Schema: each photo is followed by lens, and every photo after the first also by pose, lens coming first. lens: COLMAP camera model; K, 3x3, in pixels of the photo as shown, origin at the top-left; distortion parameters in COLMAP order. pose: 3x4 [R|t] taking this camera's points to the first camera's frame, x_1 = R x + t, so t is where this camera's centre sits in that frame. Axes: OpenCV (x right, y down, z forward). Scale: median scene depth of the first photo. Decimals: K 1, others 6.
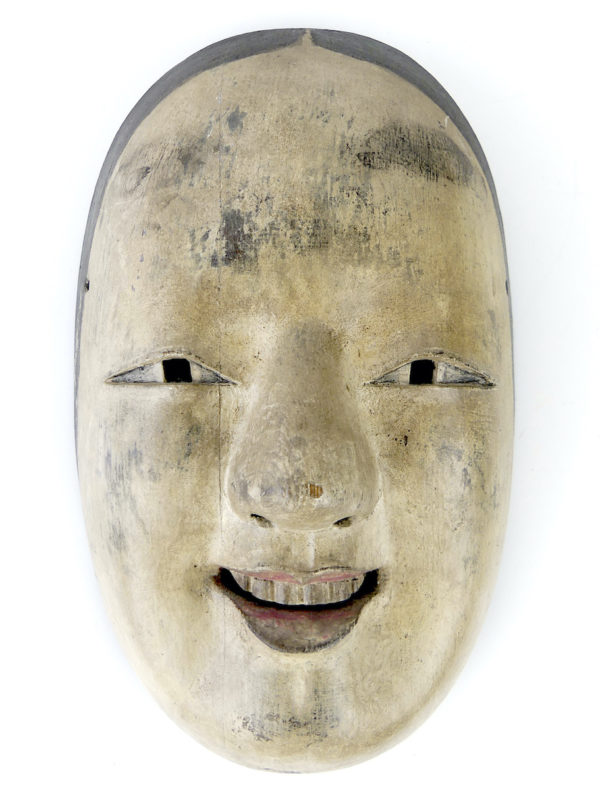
lens RADIAL K [[728.1, 0, 279.4], [0, 728.1, 409.6], [0, 0, 1]] dist [-0.010833, -0.015369]
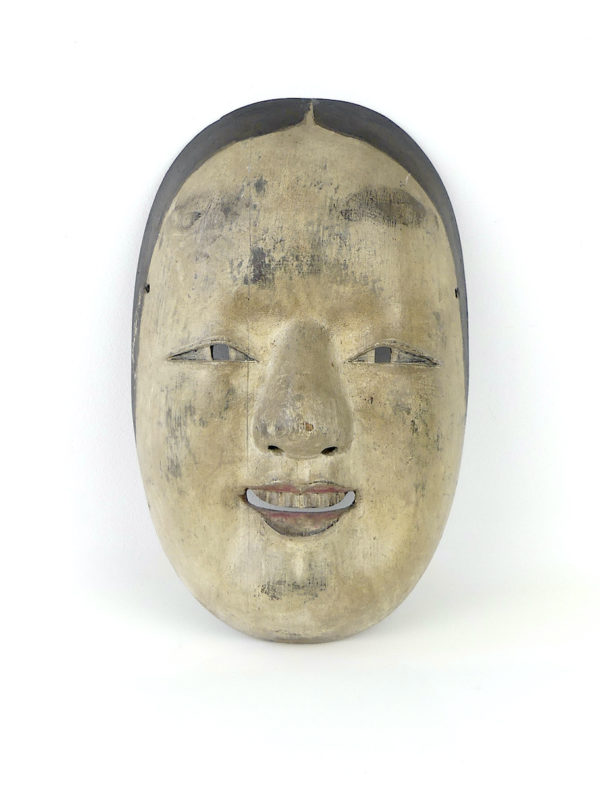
lens RADIAL K [[1436.2, 0, 312.2], [0, 1436.2, 400.4], [0, 0, 1]] dist [0.003350, 0.020541]
pose [[0.999906, 0.009253, 0.010161, 0.020912], [-0.009062, 0.999785, -0.018655, 0.099303], [-0.010331, 0.018561, 0.999774, -1.970707]]
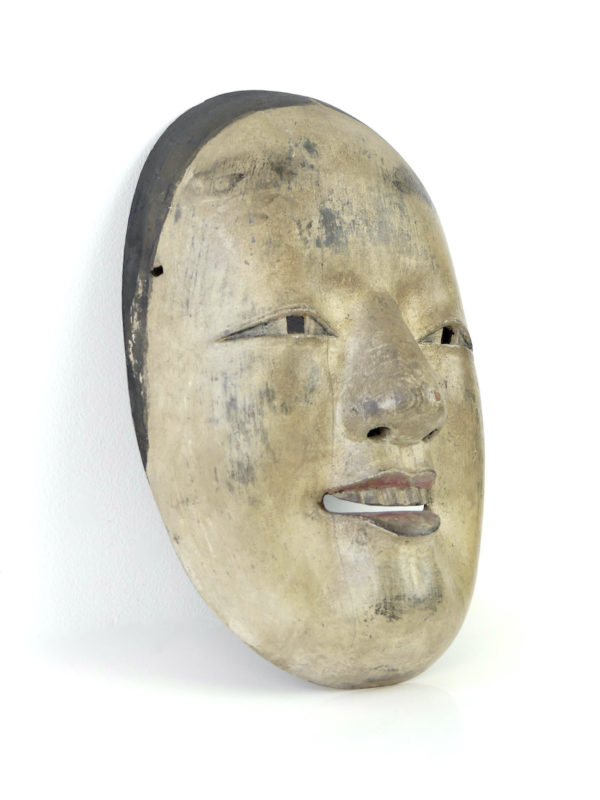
lens RADIAL K [[1054.9, 0, 270.2], [0, 1054.9, 382.7], [0, 0, 1]] dist [-0.017609, -0.008873]
pose [[0.855646, 0.026039, 0.516906, -1.113390], [0.111820, 0.965845, -0.233752, 0.460438], [-0.505338, 0.257810, 0.823509, -0.439360]]
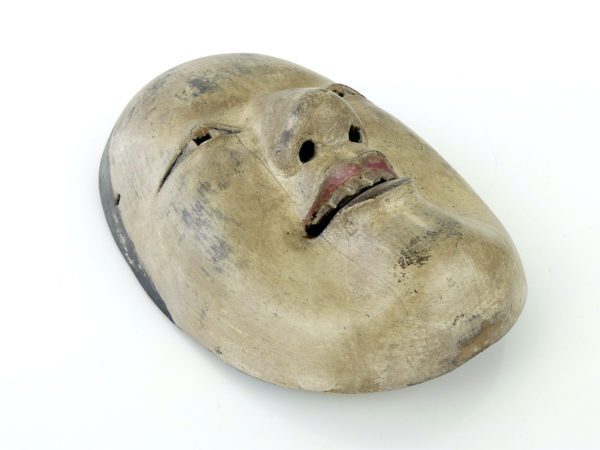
lens RADIAL K [[514.1, 0, 308.7], [0, 514.1, 235.8], [0, 0, 1]] dist [0.003422, 0.000861]
pose [[0.823693, -0.378998, 0.421770, -0.479472], [0.567033, 0.552874, -0.610577, 0.809663], [-0.001778, 0.742085, 0.670303, 0.449893]]
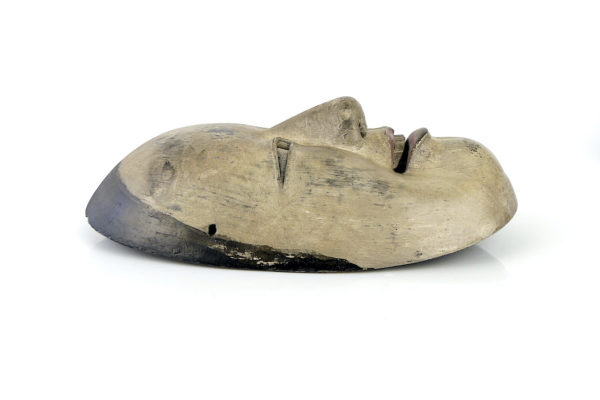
lens RADIAL K [[540.6, 0, 272.7], [0, 540.6, 198.9], [0, 0, 1]] dist [0.009503, 0.001109]
pose [[0.124631, -0.256347, 0.958516, -1.496754], [0.992040, 0.049696, -0.115699, 0.085249], [-0.017976, 0.965306, 0.260501, 0.772052]]
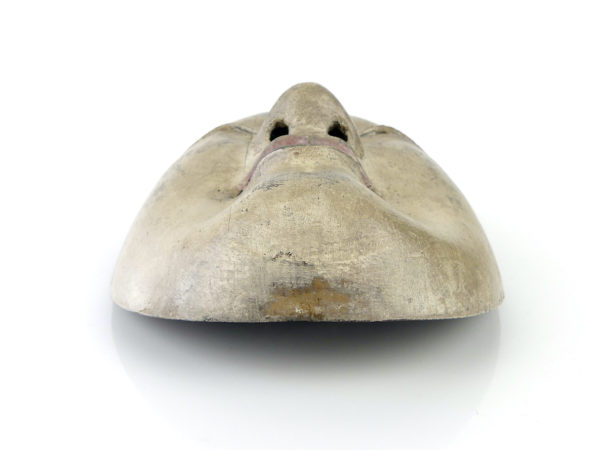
lens RADIAL K [[607.5, 0, 283.6], [0, 607.5, 224.7], [0, 0, 1]] dist [0.002463, 0.000585]
pose [[0.999815, 0.011699, -0.015274, 0.005194], [-0.017975, 0.284916, -0.958384, 1.243383], [-0.006860, 0.958481, 0.285074, 0.817492]]
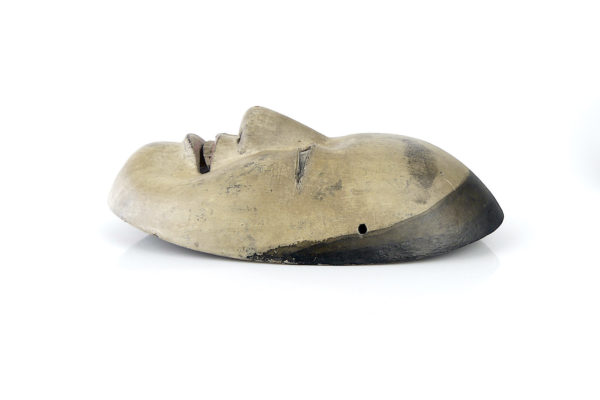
lens RADIAL K [[505.2, 0, 300.0], [0, 505.2, 200.0], [0, 0, 1]] dist [0.000569, -0.000057]
pose [[-0.059466, 0.203007, -0.977370, 1.590070], [-0.997936, 0.011673, 0.063142, -0.123013], [0.024227, 0.979108, 0.201894, 0.856416]]
